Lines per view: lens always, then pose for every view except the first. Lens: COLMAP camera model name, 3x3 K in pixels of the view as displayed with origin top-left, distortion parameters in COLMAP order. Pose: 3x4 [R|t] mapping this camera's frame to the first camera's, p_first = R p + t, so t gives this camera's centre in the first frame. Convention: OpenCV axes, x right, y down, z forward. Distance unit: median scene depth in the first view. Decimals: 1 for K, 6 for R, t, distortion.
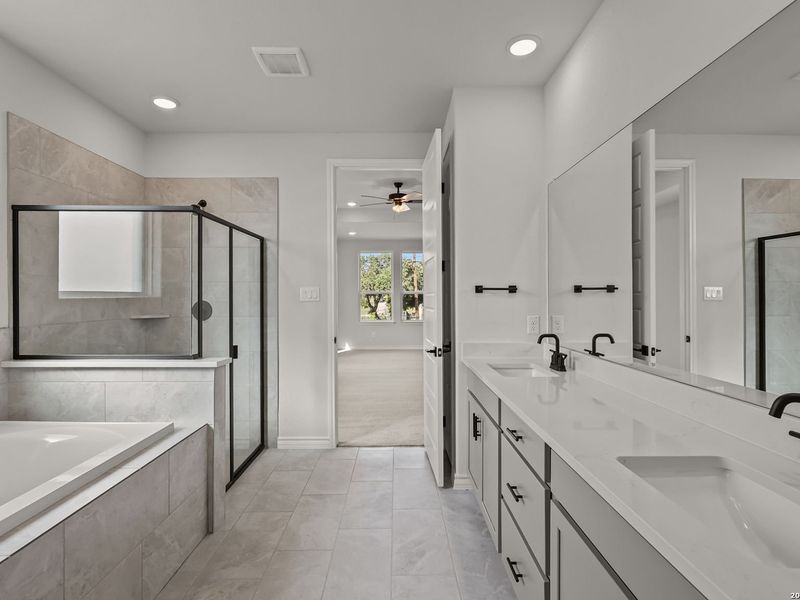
lens RADIAL K [[419.9, 0, 400.3], [0, 419.9, 297.7], [0, 0, 1]] dist [-0.003547, 0.001344]
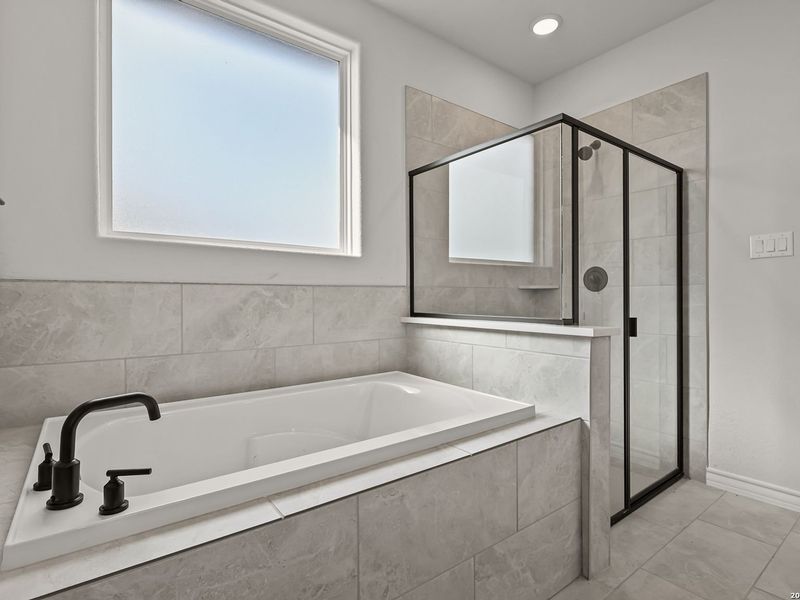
lens RADIAL K [[419.9, 0, 400.3], [0, 419.9, 297.7], [0, 0, 1]] dist [-0.003547, 0.001344]
pose [[0.598446, 0.000199, -0.801163, -0.078918], [0.003170, 0.999992, 0.002616, 0.094165], [0.801157, -0.004106, 0.598441, 0.329397]]
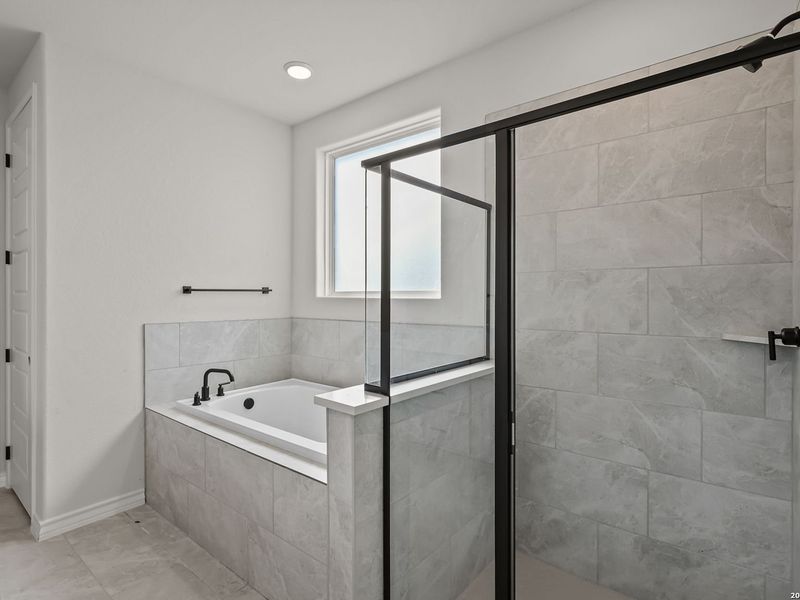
lens RADIAL K [[419.9, 0, 400.3], [0, 419.9, 297.7], [0, 0, 1]] dist [-0.003547, 0.001344]
pose [[-0.640615, 0.001374, -0.767861, -0.017322], [0.001743, 0.999998, 0.000335, -0.000327], [0.767860, -0.001124, -0.640616, 1.435731]]
